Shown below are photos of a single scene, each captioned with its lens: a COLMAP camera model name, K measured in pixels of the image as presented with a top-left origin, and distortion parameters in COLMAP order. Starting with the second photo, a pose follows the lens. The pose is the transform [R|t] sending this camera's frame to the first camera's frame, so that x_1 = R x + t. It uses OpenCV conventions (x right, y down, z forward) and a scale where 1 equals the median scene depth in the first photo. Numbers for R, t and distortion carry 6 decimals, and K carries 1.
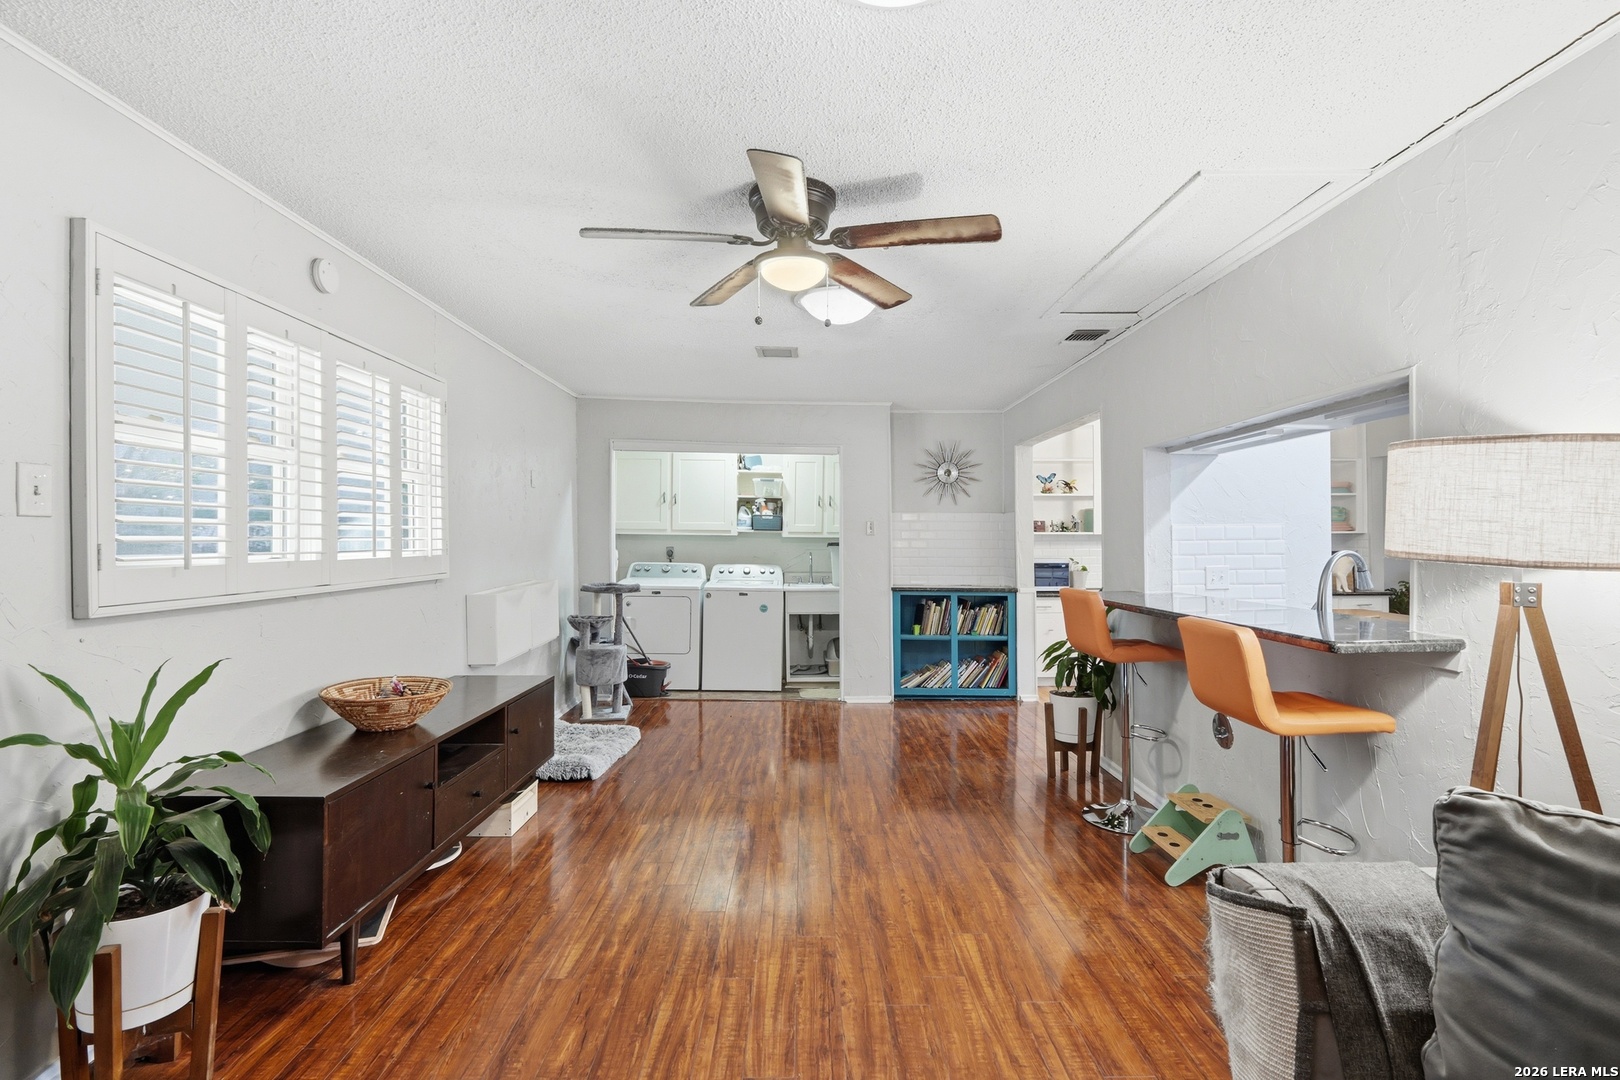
lens RADIAL K [[765.9, 0, 811.5], [0, 765.9, 545.8], [0, 0, 1]] dist [-0.000062, 0.001074]
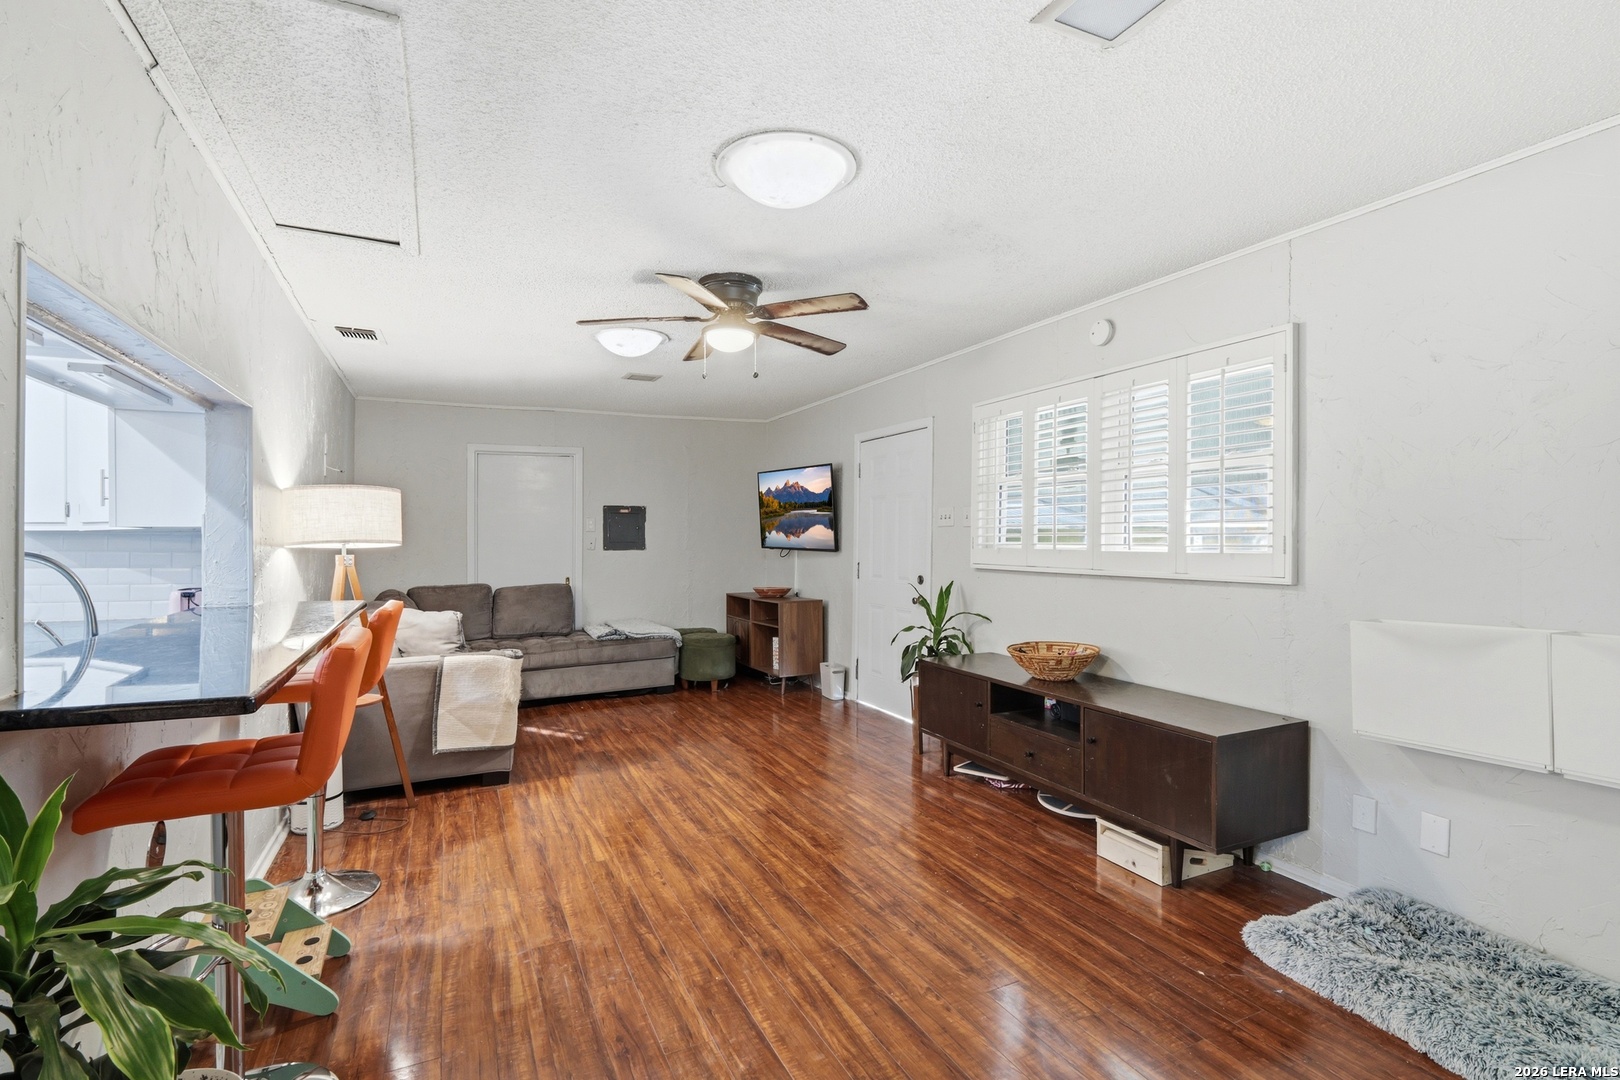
lens RADIAL K [[765.9, 0, 811.5], [0, 765.9, 545.8], [0, 0, 1]] dist [-0.000062, 0.001074]
pose [[-0.906450, 0.004367, -0.422291, 0.422415], [-0.002545, 0.999872, 0.015802, -0.009825], [0.422306, 0.015398, -0.906323, 2.294048]]
